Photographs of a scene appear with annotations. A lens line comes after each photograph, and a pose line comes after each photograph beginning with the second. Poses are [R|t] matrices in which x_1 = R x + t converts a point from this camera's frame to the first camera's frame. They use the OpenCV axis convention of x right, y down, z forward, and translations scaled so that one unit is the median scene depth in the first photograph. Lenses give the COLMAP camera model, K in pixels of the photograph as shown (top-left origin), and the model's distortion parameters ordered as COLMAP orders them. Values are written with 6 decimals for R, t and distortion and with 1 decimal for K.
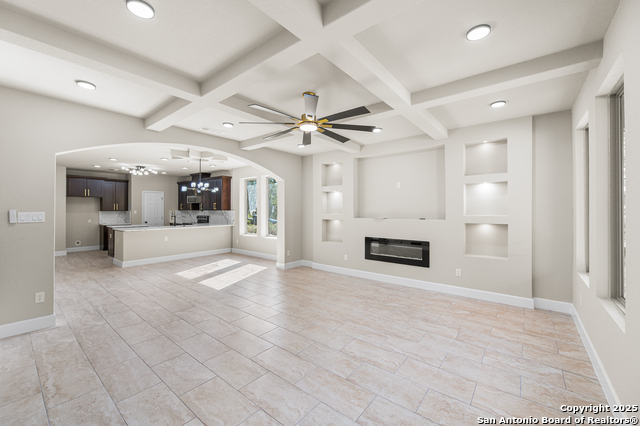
lens RADIAL K [[255.8, 0, 324.5], [0, 255.8, 211.9], [0, 0, 1]] dist [-0.001182, -0.000055]
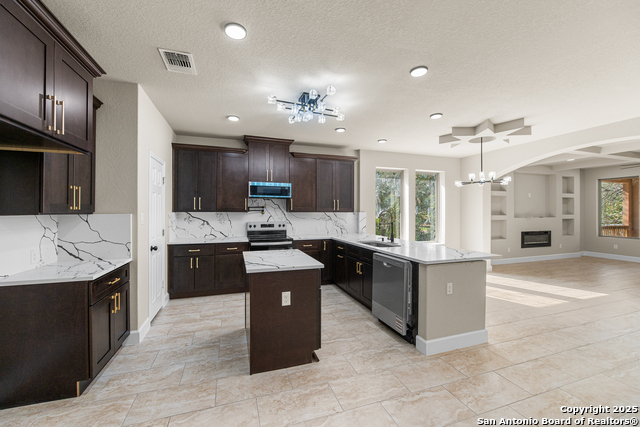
lens RADIAL K [[251.6, 0, 321.1], [0, 251.6, 211.2], [0, 0, 1]] dist [-0.002737, -0.000510]
pose [[0.546782, 0.001179, 0.837274, -0.973339], [0.005085, 0.999976, -0.004728, -0.006291], [-0.837260, 0.006842, 0.546763, 0.741820]]
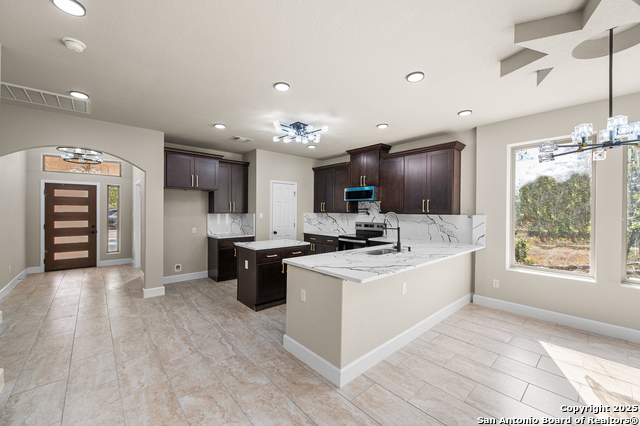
lens RADIAL K [[255.8, 0, 317.4], [0, 255.8, 212.5], [0, 0, 1]] dist [-0.001316, -0.000169]
pose [[0.984255, 0.007538, -0.176594, -0.572606], [-0.008262, 0.999960, -0.003365, -0.006767], [0.176562, 0.004771, 0.984278, 0.497239]]
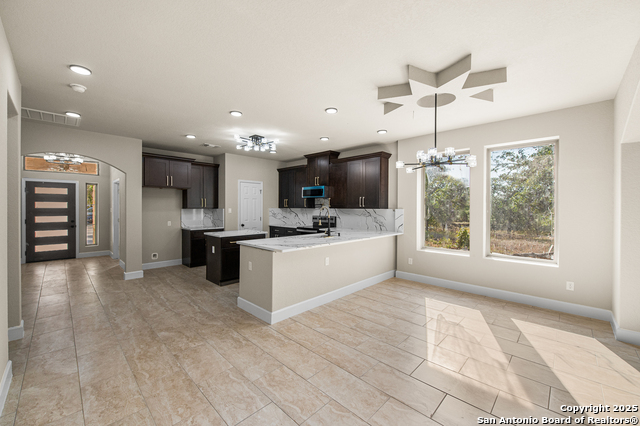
lens RADIAL K [[255.5, 0, 320.1], [0, 255.5, 209.0], [0, 0, 1]] dist [-0.000089, -0.000005]
pose [[0.995261, 0.004159, -0.097151, -0.490773], [-0.004472, 0.999985, -0.003009, -0.002992], [0.097137, 0.003429, 0.995265, 0.389795]]
